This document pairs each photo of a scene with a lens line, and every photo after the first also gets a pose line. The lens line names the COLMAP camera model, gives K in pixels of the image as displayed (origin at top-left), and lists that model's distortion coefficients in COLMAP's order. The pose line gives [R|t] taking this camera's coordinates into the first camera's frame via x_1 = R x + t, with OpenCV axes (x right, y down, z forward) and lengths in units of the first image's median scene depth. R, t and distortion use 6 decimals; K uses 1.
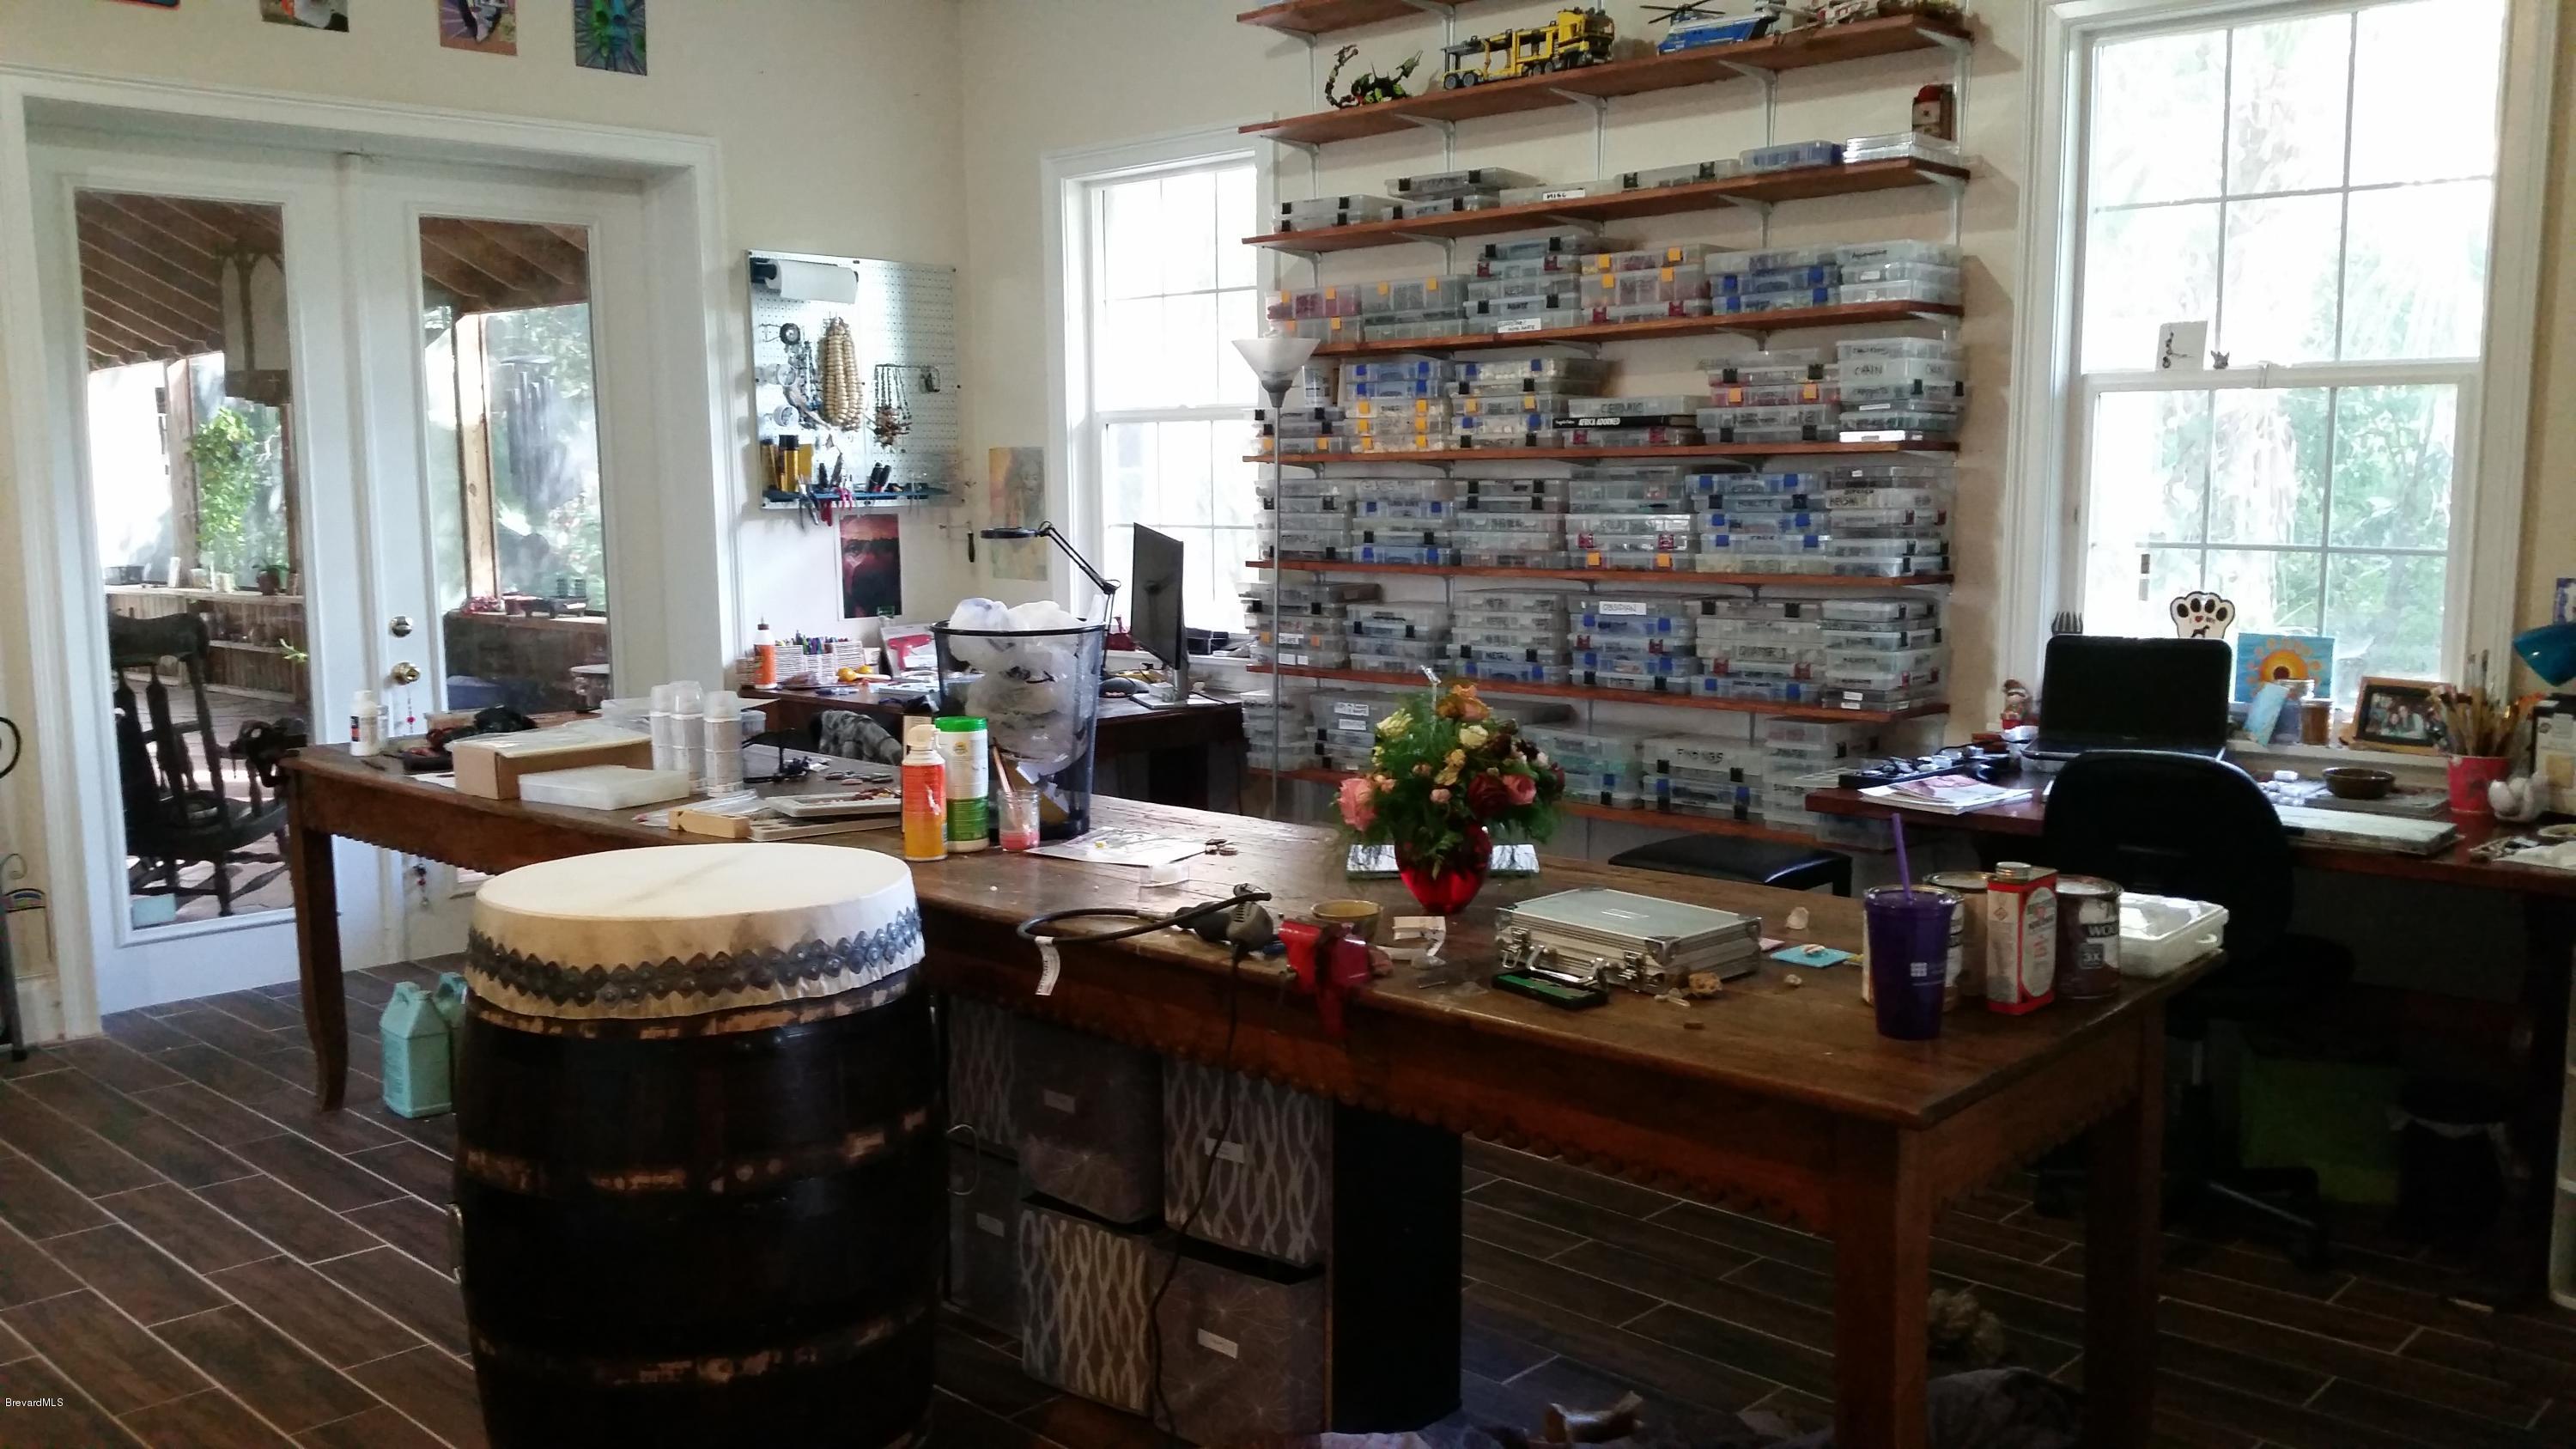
lens RADIAL K [[2115.6, 0, 1314.6], [0, 2115.6, 724.2], [0, 0, 1]] dist [0.137827, -0.304971]
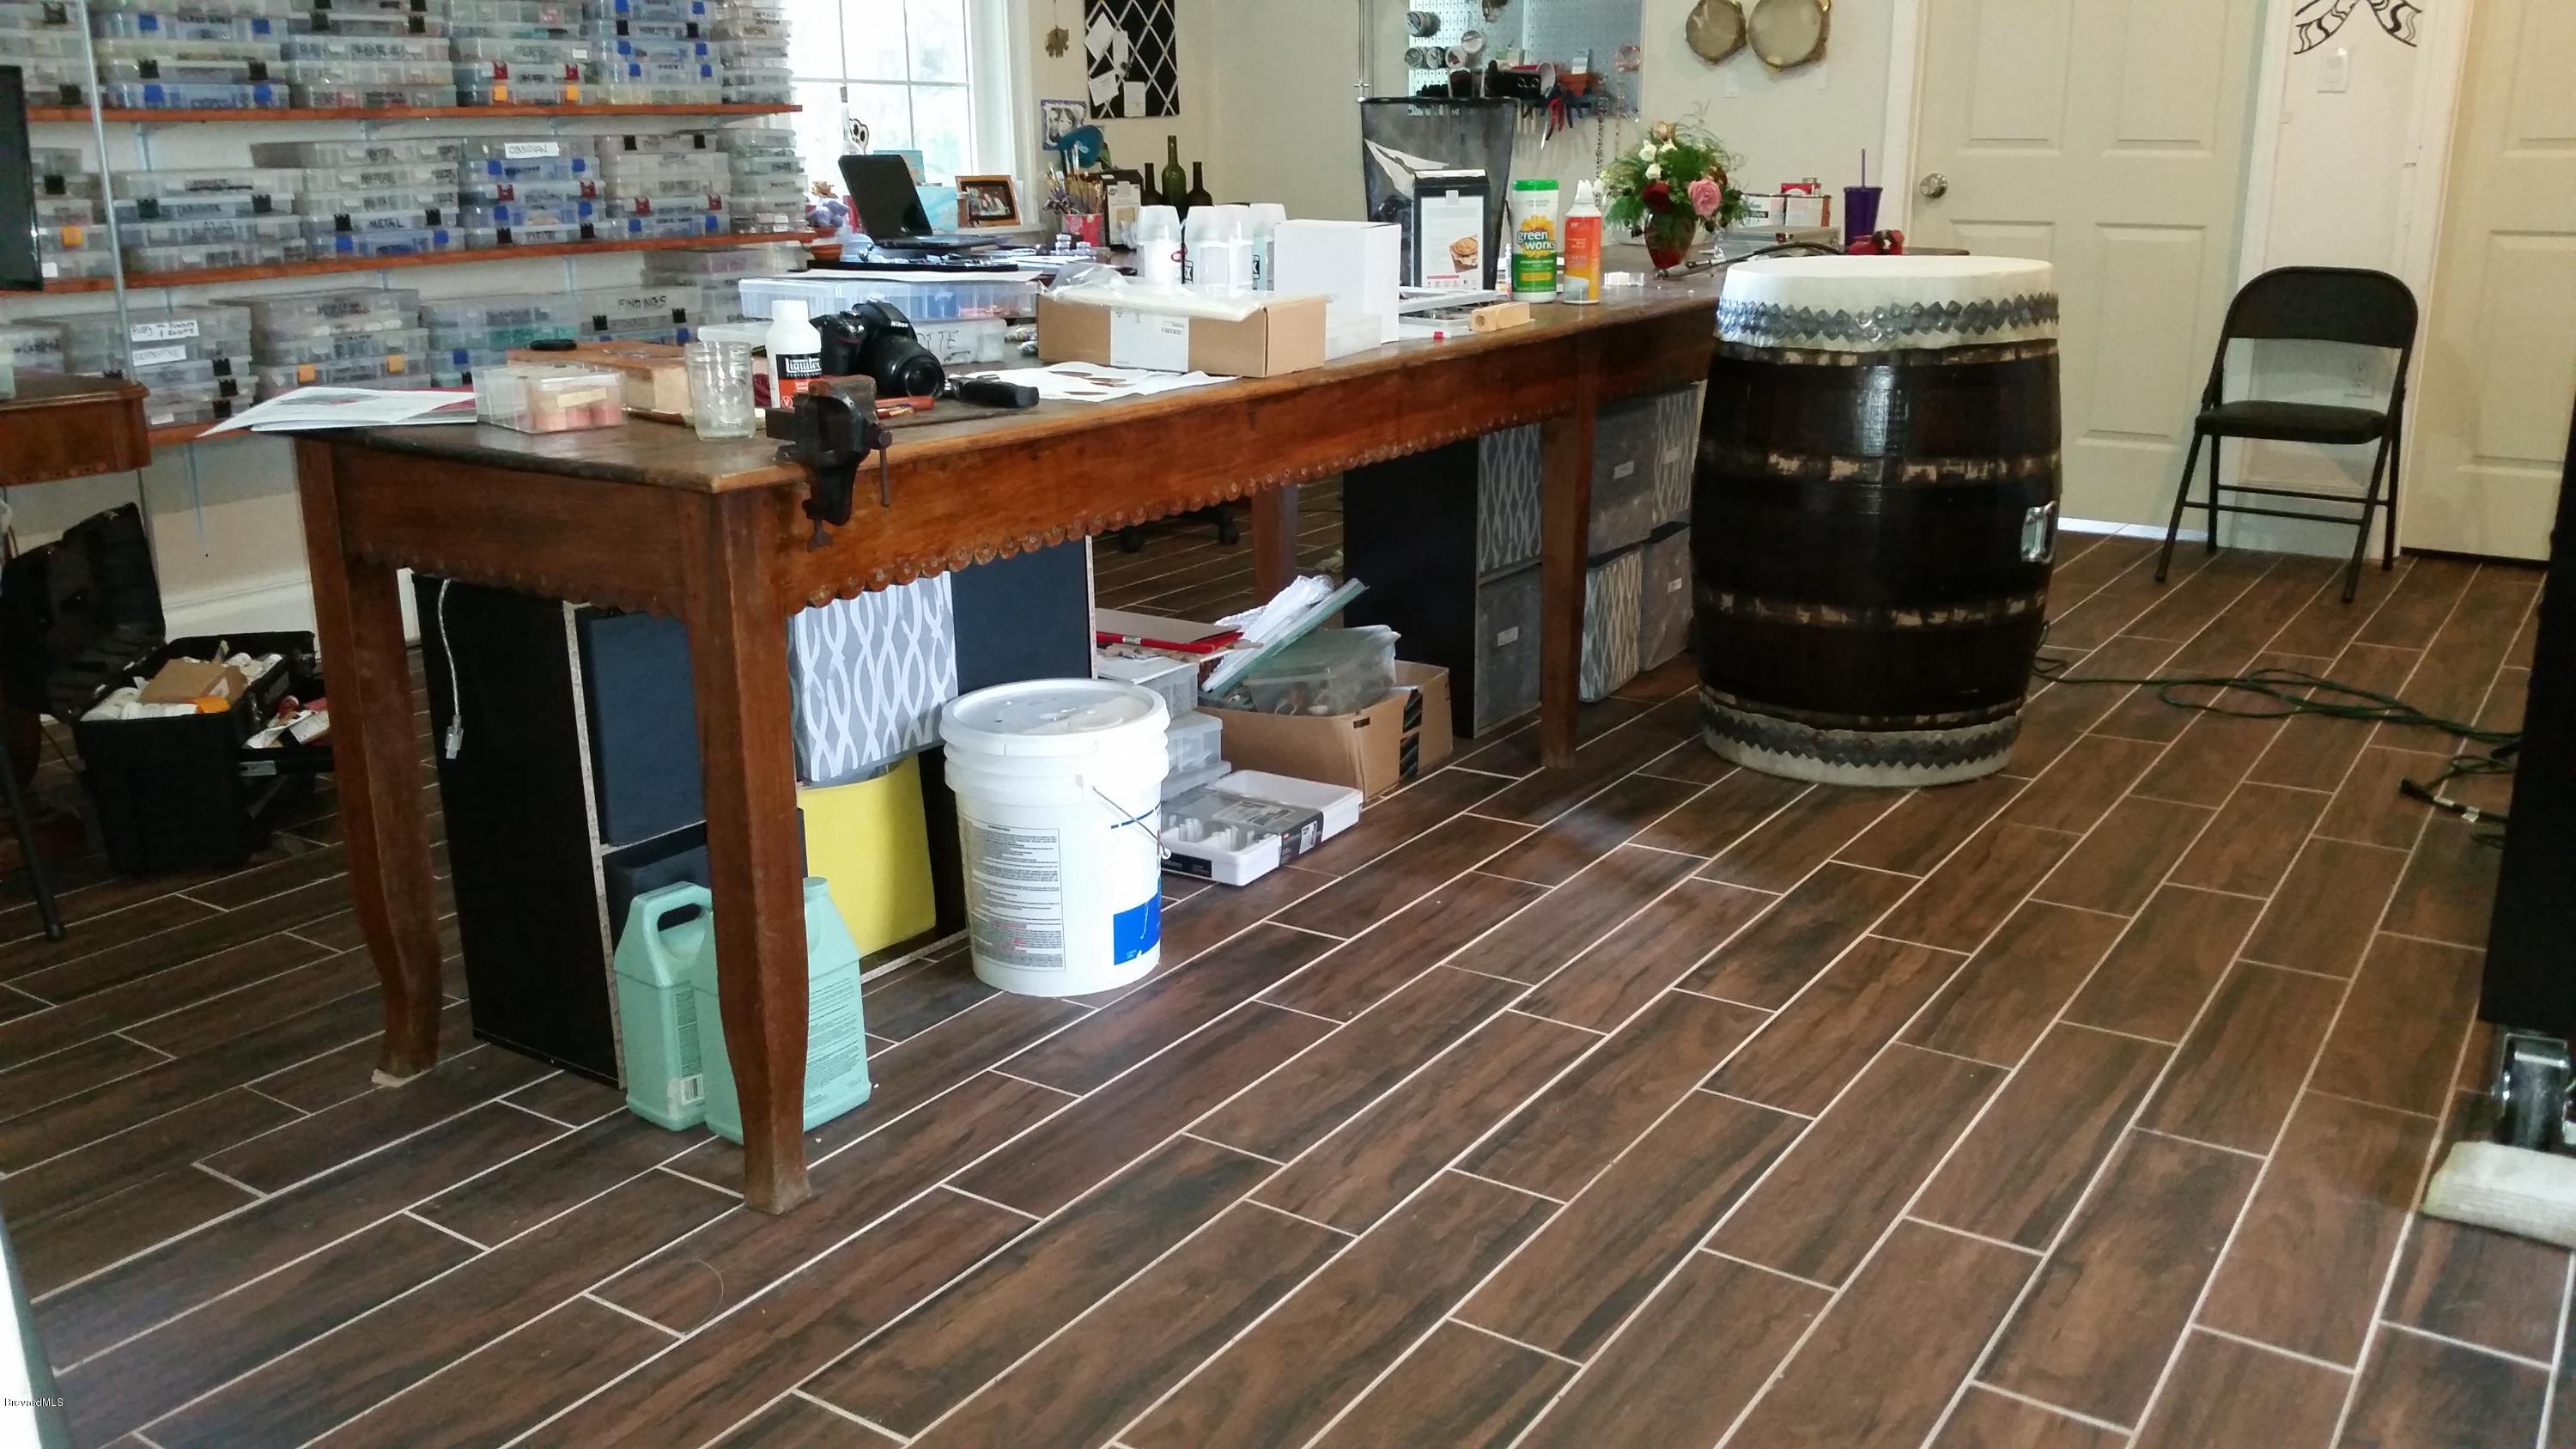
lens RADIAL K [[2115.6, 0, 1322.3], [0, 2115.6, 738.2], [0, 0, 1]] dist [0.137827, -0.304971]
pose [[-0.181922, -0.267782, 0.946149, -0.824610], [0.122037, 0.948617, 0.291946, -0.043086], [-0.975711, 0.168577, -0.139895, 0.839236]]
